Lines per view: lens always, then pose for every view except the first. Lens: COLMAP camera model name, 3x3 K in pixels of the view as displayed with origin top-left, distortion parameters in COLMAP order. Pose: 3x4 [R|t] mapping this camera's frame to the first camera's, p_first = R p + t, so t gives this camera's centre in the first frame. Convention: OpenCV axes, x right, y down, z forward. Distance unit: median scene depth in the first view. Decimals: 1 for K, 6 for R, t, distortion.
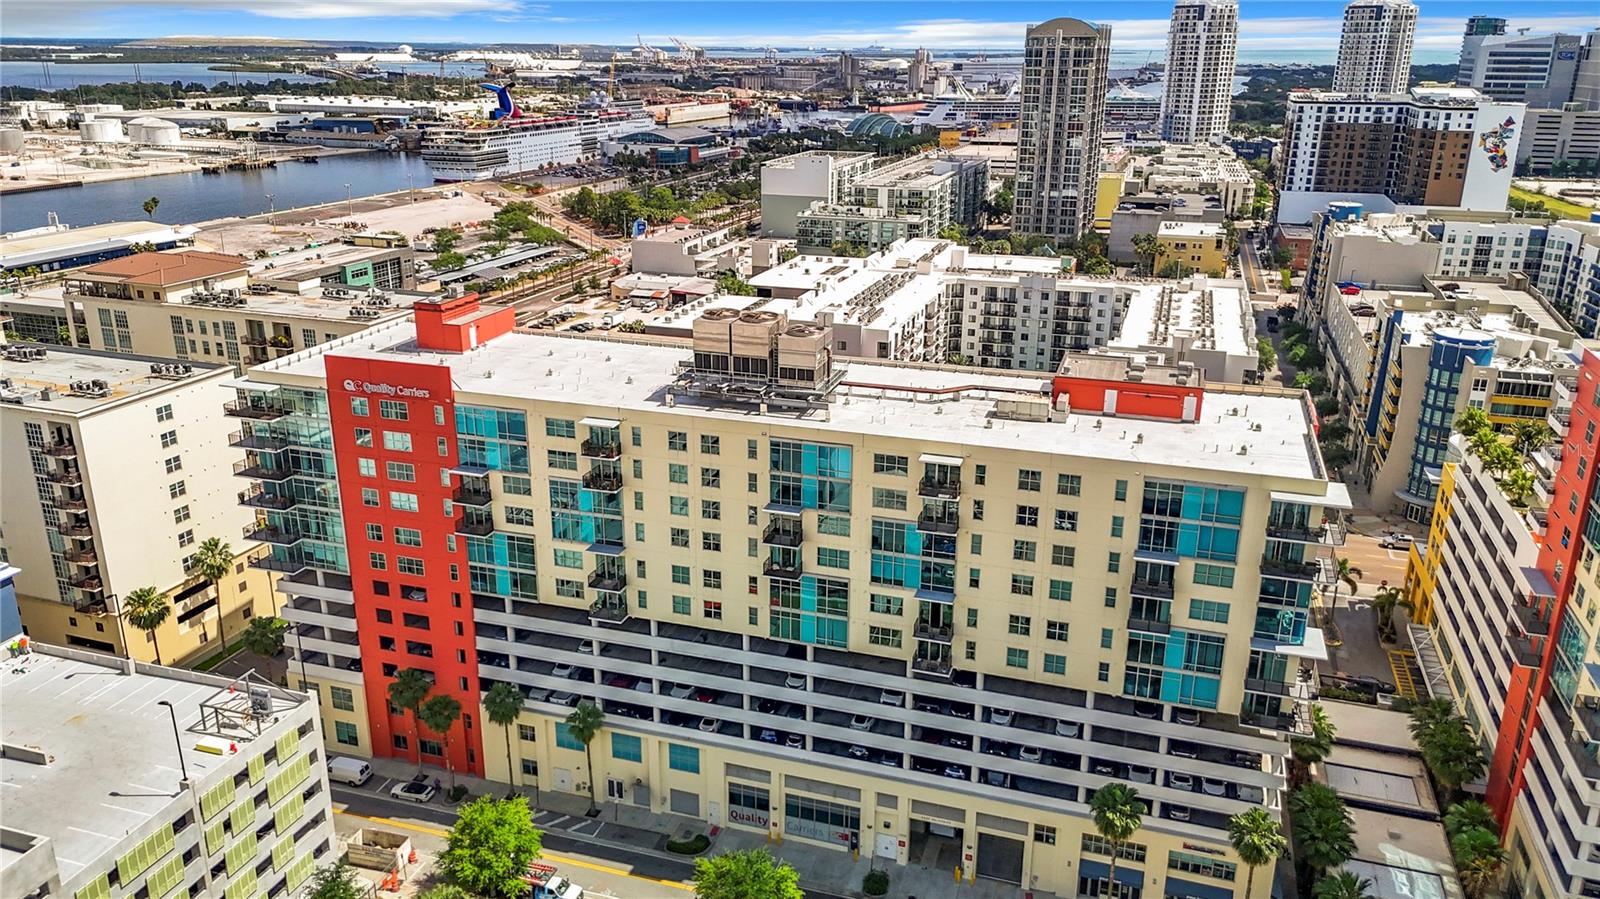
lens RADIAL K [[1188.0, 0, 803.3], [0, 1188.0, 449.1], [0, 0, 1]] dist [0.083213, -0.093383]
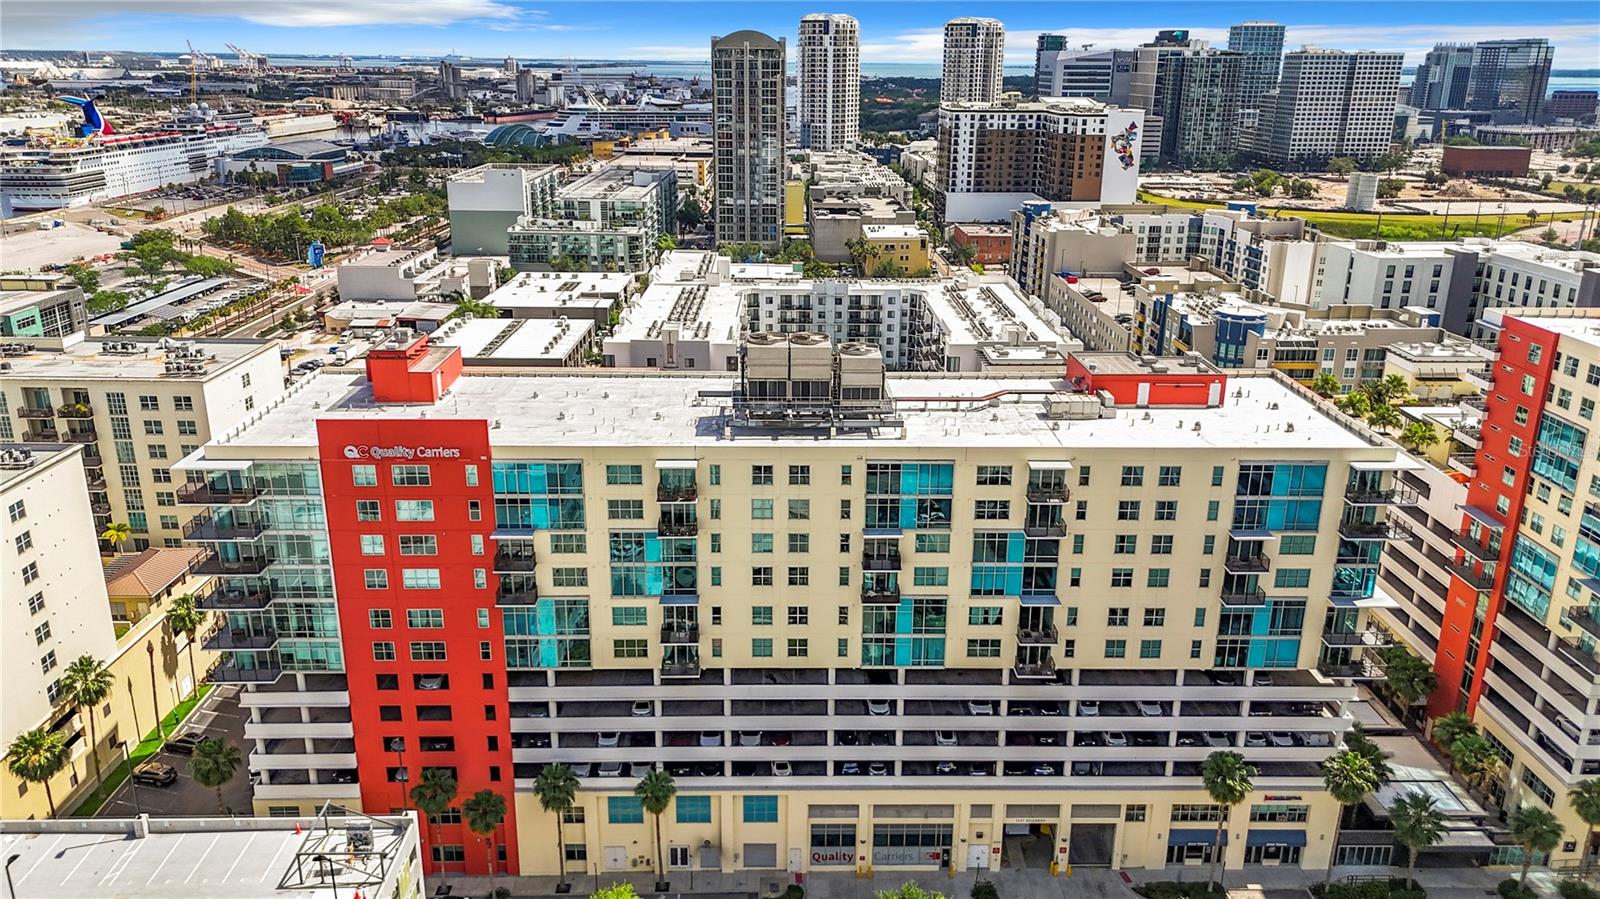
lens RADIAL K [[1179.7, 0, 802.5], [0, 1179.7, 452.3], [0, 0, 1]] dist [0.081295, -0.090288]
pose [[0.945753, -0.101089, 0.308761, -0.110645], [0.102099, 0.994690, 0.012928, -0.010244], [-0.308428, 0.019297, 0.951052, 0.030260]]
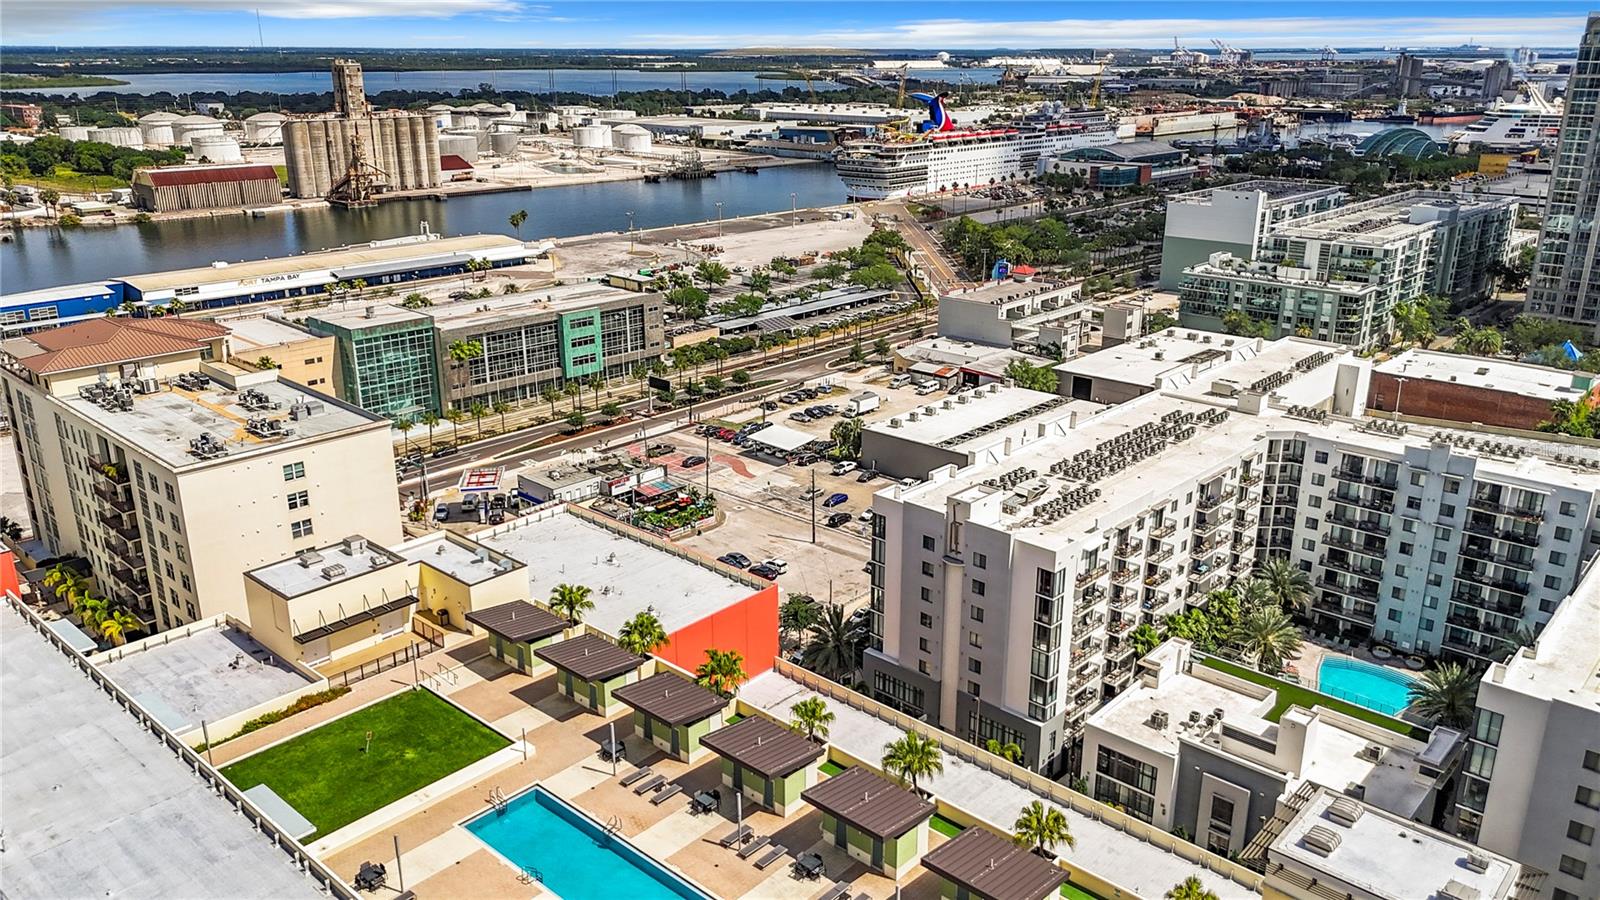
lens RADIAL K [[1188.0, 0, 803.3], [0, 1188.0, 449.6], [0, 0, 1]] dist [0.083213, -0.093383]
pose [[0.910301, 0.125940, -0.394323, 0.104846], [-0.127284, 0.991603, 0.022864, -0.085498], [0.393891, 0.029377, 0.918687, 0.255974]]
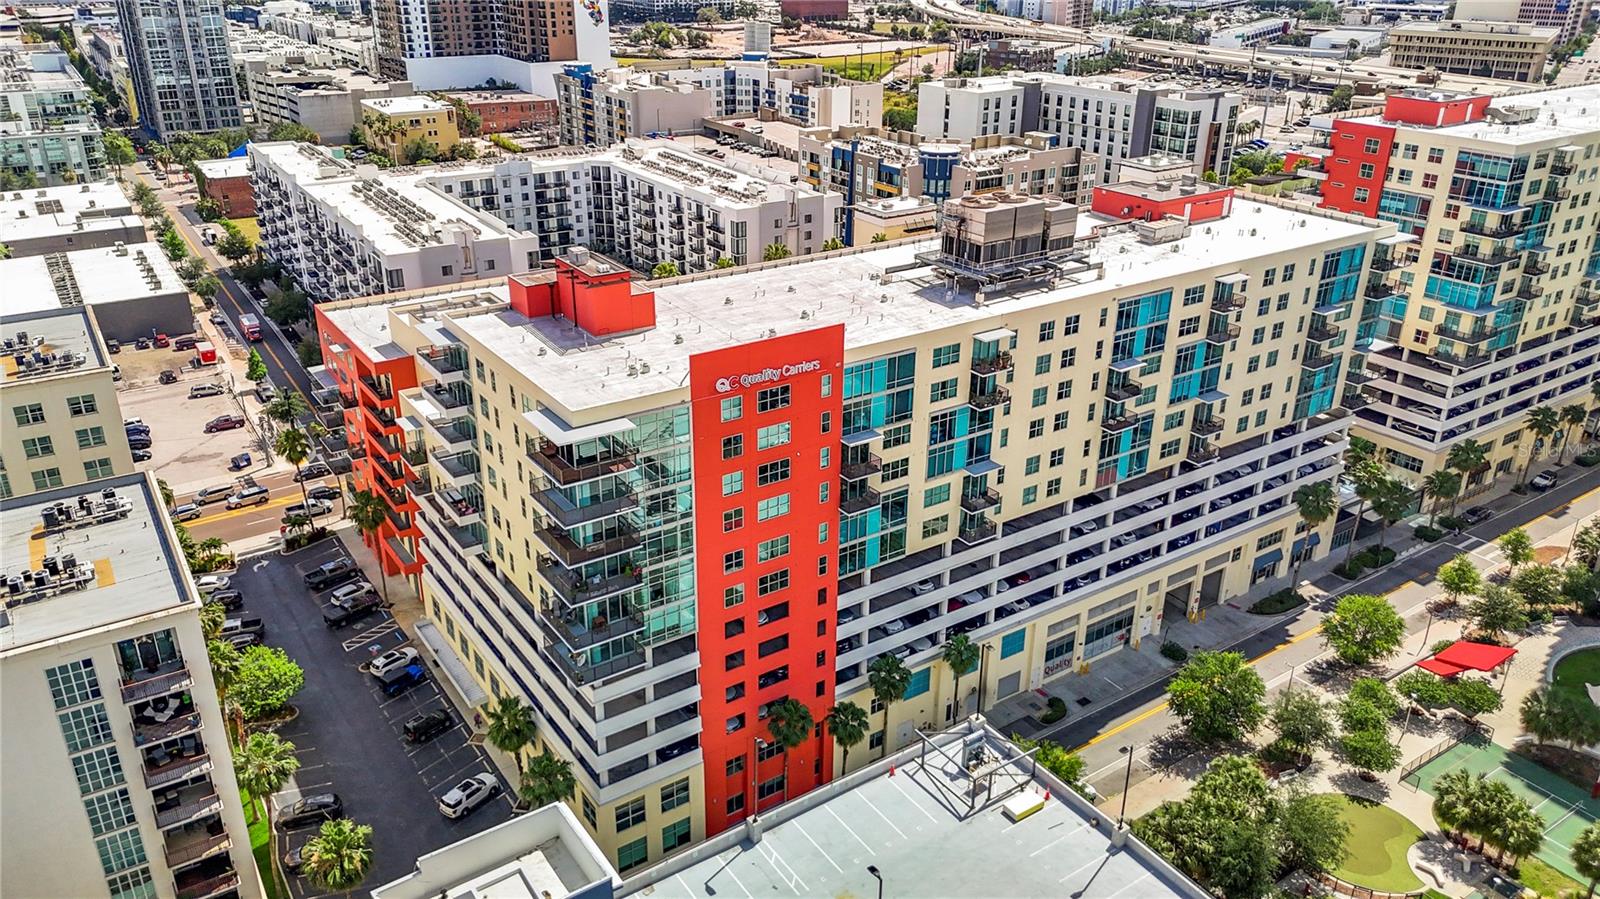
lens RADIAL K [[1173.3, 0, 800.0], [0, 1173.3, 449.5], [0, 0, 1]] dist [0.086153, -0.097930]
pose [[0.614011, -0.325257, 0.719165, -0.295596], [0.247522, 0.944532, 0.215853, -0.053812], [-0.749482, 0.045473, 0.660462, 0.155491]]
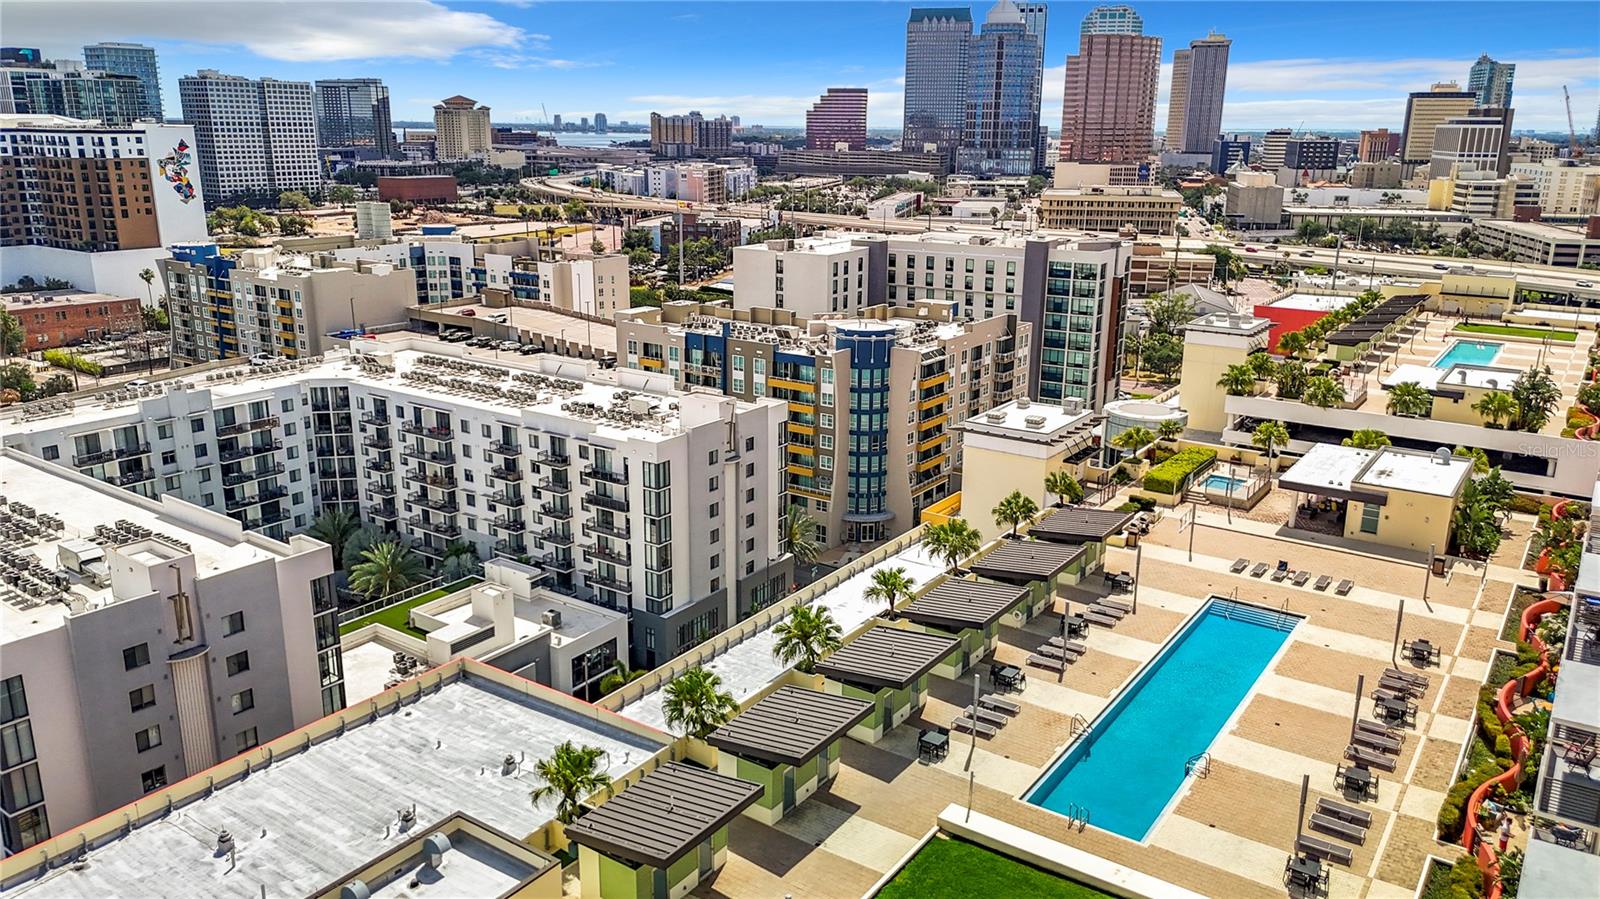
lens RADIAL K [[1173.3, 0, 800.0], [0, 1173.3, 449.5], [0, 0, 1]] dist [0.086153, -0.097930]
pose [[0.293164, -0.259903, 0.920057, -0.156904], [0.299731, 0.938810, 0.169695, -0.091208], [-0.907863, 0.226021, 0.353127, 0.401437]]
